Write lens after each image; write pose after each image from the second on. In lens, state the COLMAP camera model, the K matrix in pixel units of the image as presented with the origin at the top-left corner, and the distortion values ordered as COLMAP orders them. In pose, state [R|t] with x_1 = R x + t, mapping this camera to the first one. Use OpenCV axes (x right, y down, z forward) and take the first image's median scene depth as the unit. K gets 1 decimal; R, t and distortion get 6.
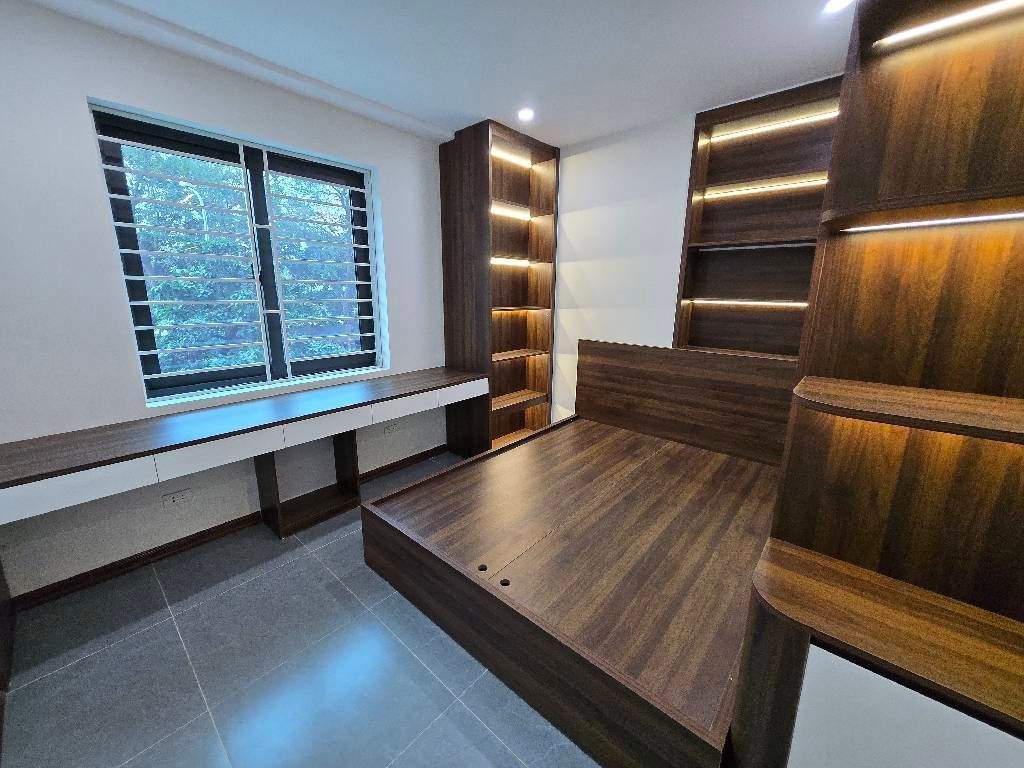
lens RADIAL K [[401.3, 0, 503.8], [0, 401.3, 375.8], [0, 0, 1]] dist [-0.000316, -0.000027]
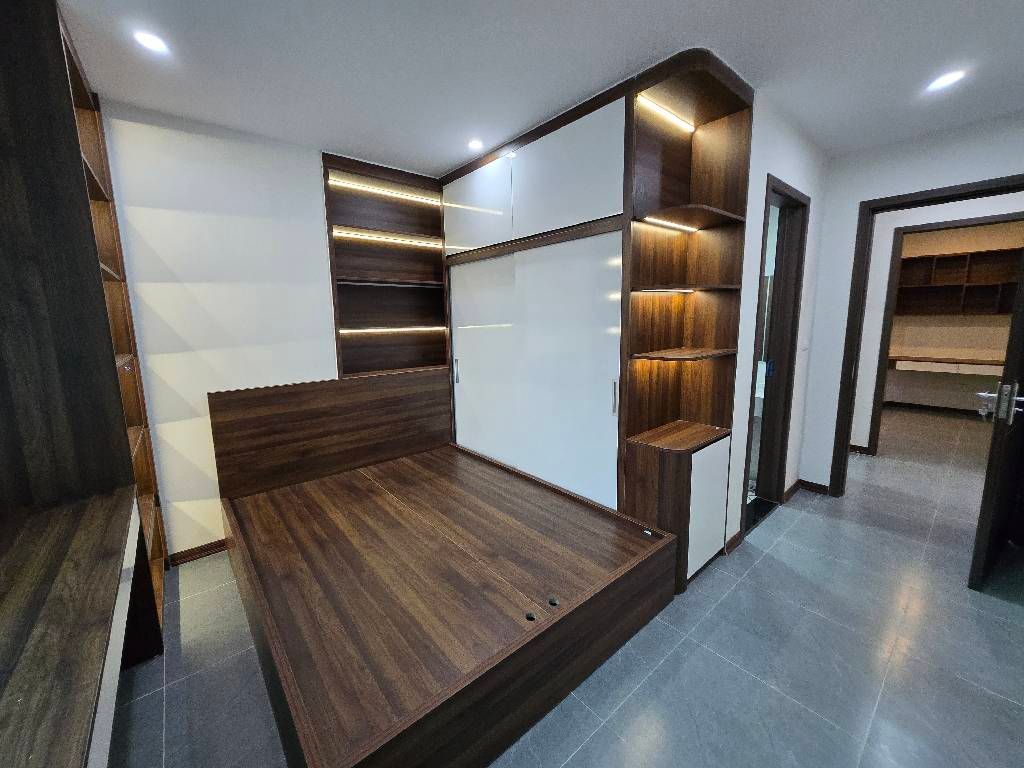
lens RADIAL K [[401.3, 0, 503.8], [0, 401.3, 375.8], [0, 0, 1]] dist [-0.000316, -0.000027]
pose [[0.150948, -0.150056, 0.977086, -0.510544], [0.227579, 0.967138, 0.113370, -0.101188], [-0.961989, 0.205251, 0.180137, 0.453189]]
